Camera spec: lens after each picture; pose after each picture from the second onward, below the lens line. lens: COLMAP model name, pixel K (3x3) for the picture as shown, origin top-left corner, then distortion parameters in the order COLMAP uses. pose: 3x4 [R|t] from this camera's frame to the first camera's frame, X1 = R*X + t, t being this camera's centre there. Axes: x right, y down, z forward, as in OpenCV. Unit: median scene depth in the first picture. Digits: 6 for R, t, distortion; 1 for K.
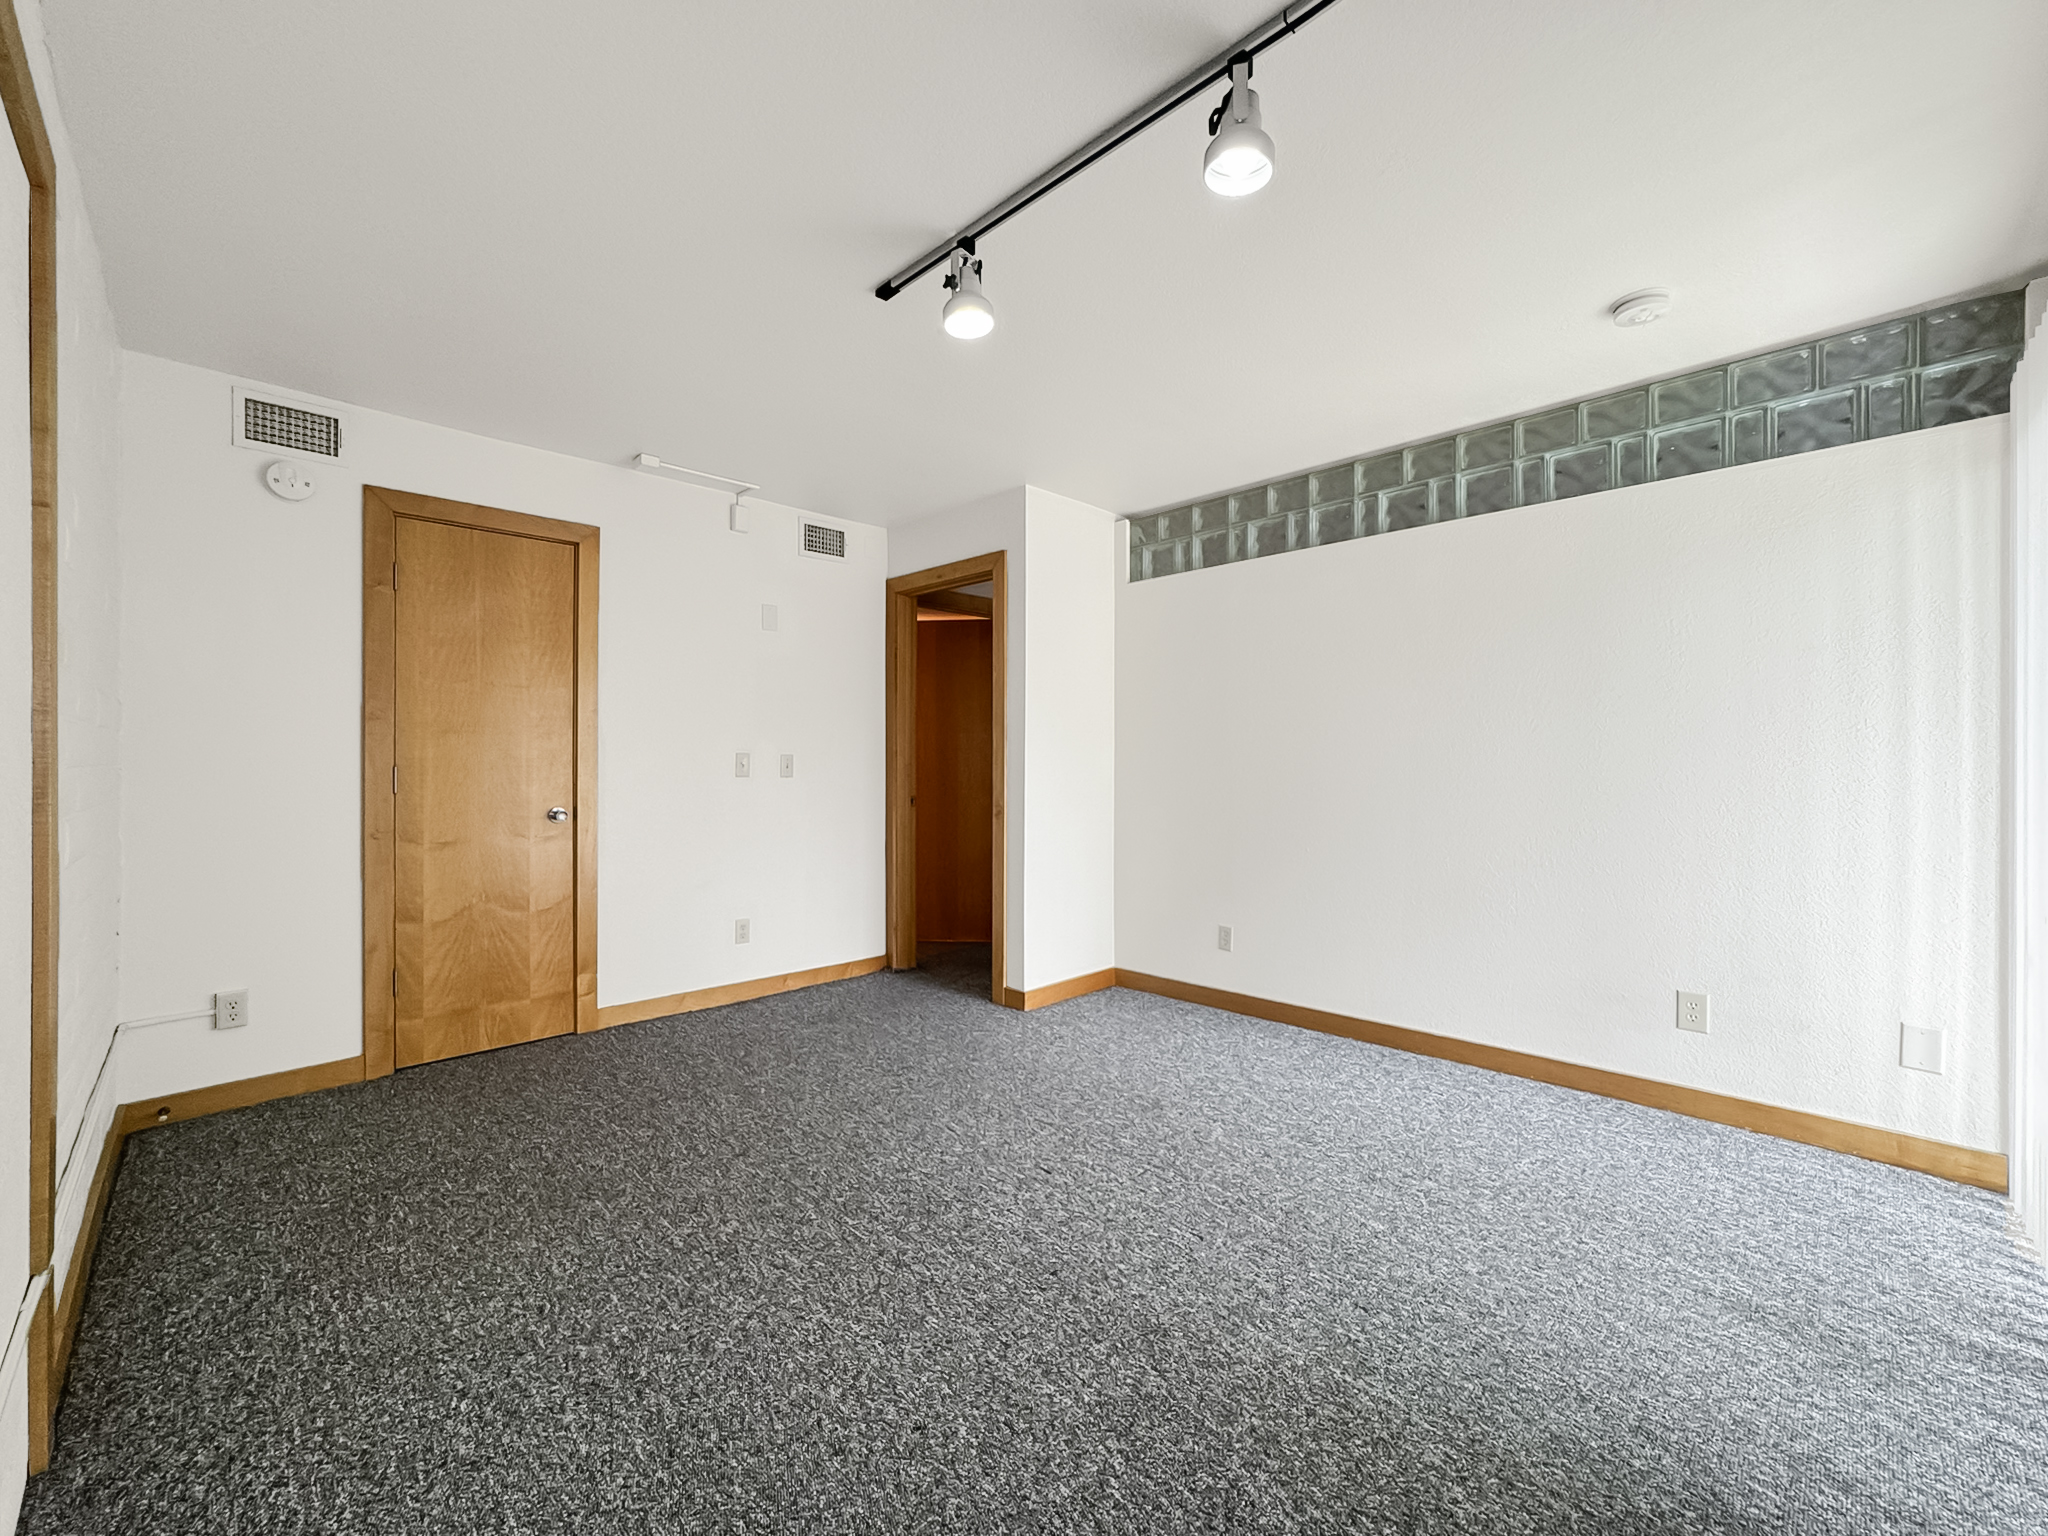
lens RADIAL K [[845.4, 0, 1029.5], [0, 845.4, 782.7], [0, 0, 1]] dist [-0.035585, 0.016363]
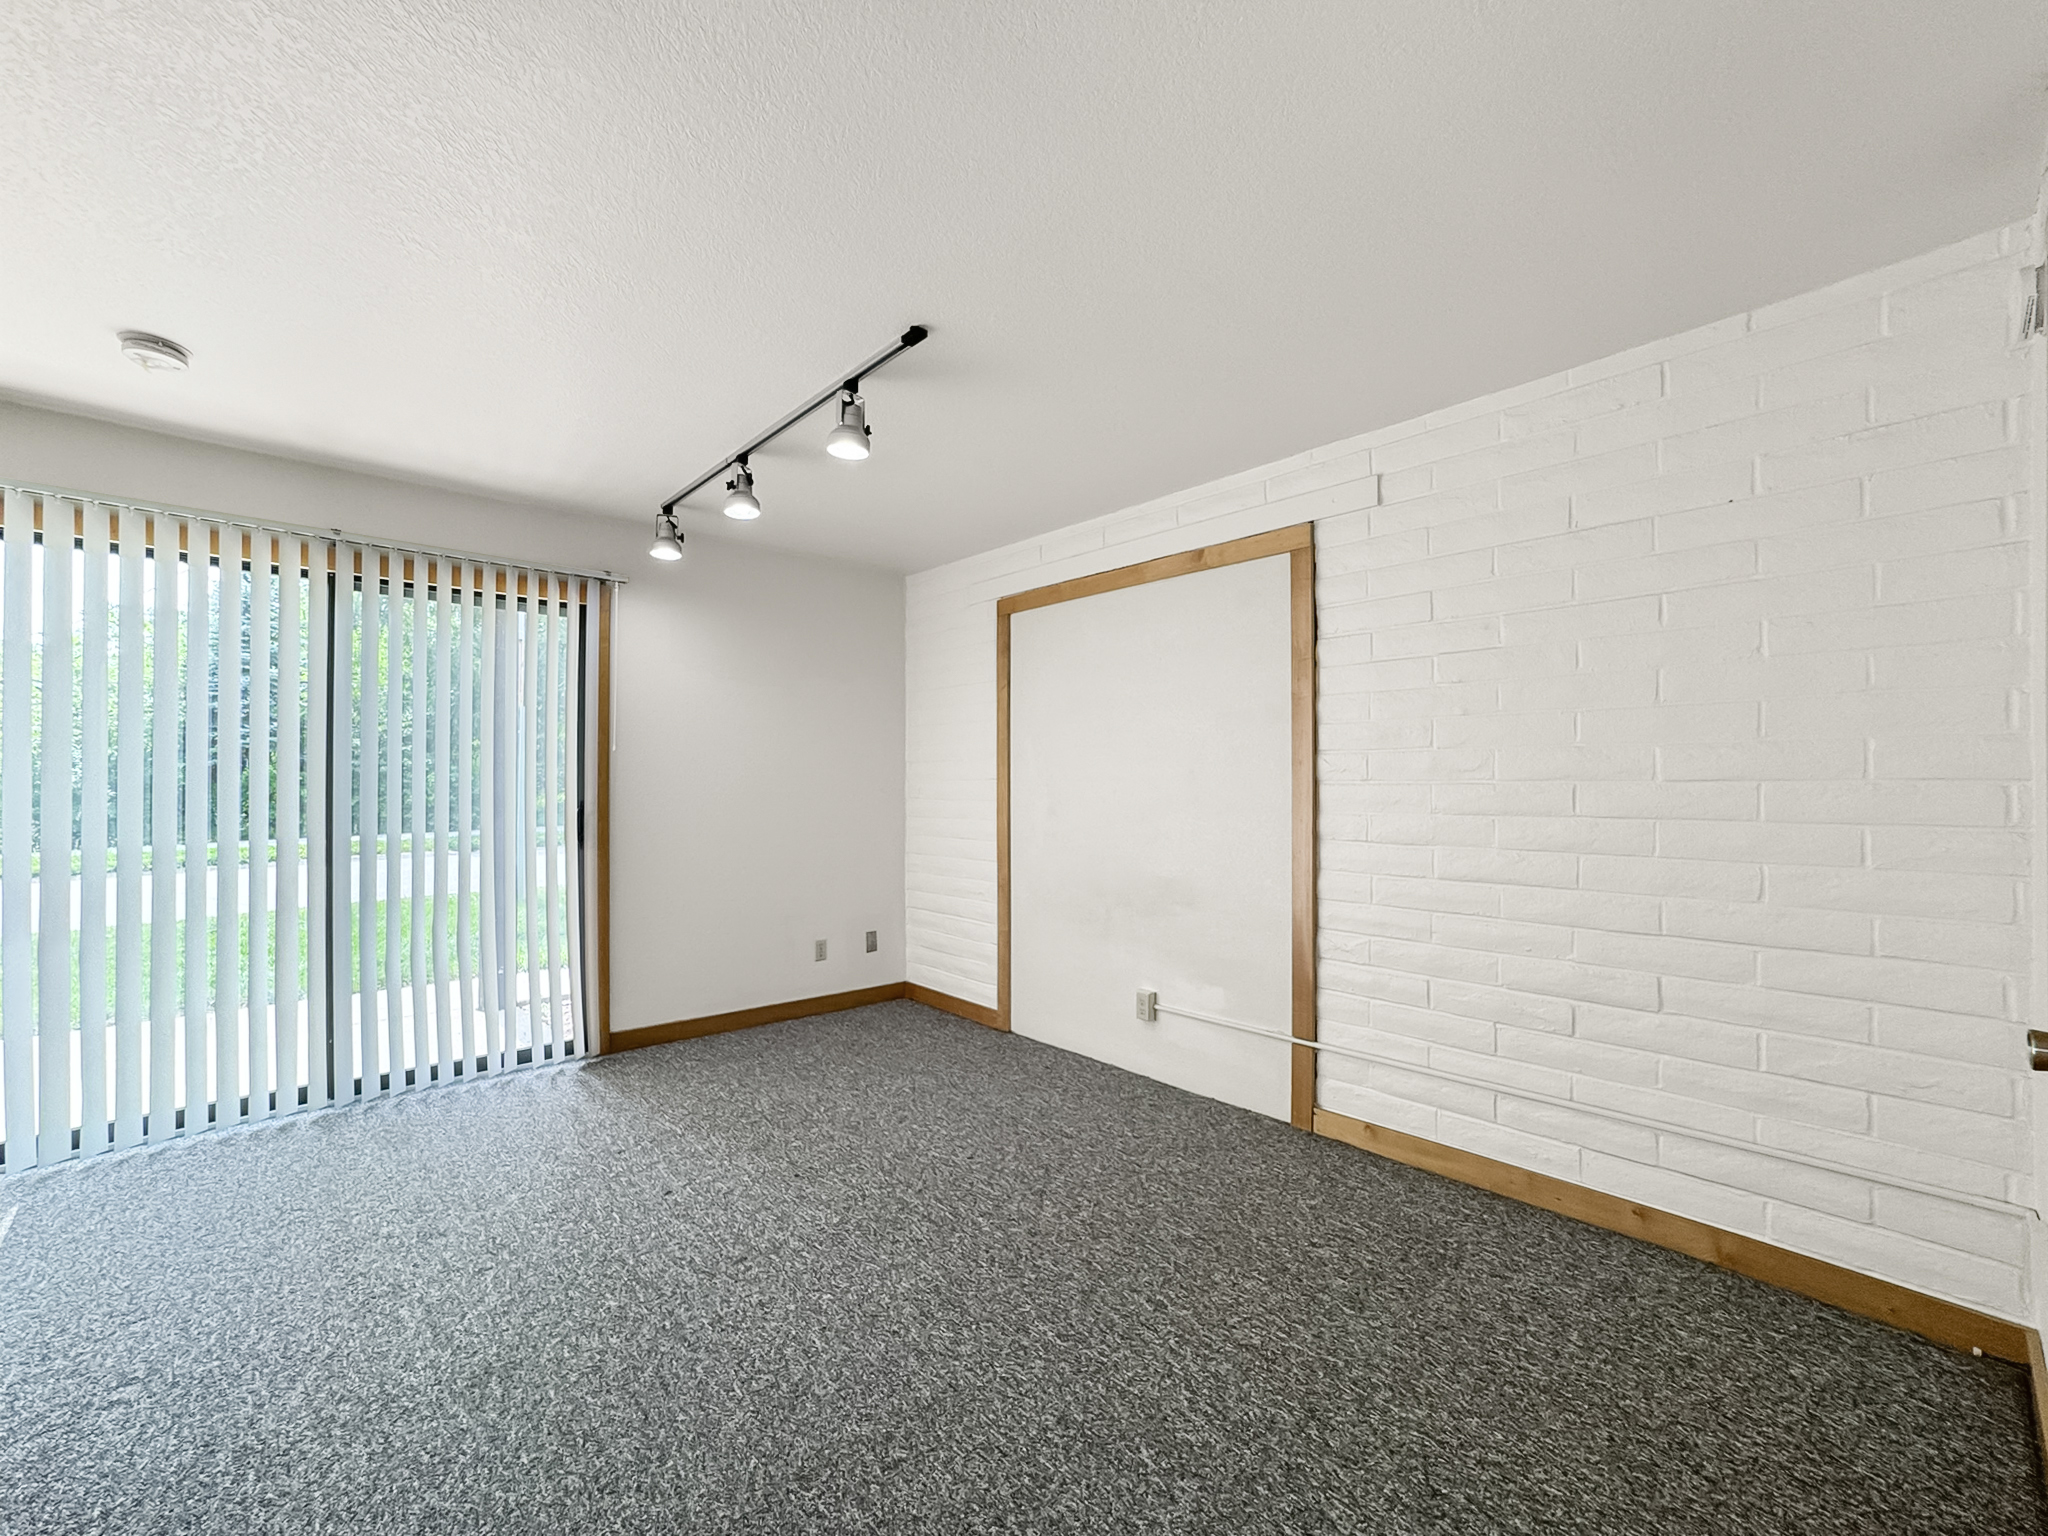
lens RADIAL K [[845.4, 0, 1029.5], [0, 845.4, 782.7], [0, 0, 1]] dist [-0.035585, 0.016363]
pose [[-0.999204, -0.001362, 0.039865, -0.355405], [-0.000452, 0.999739, 0.022835, -0.091141], [-0.039886, 0.022799, -0.998944, 2.035262]]
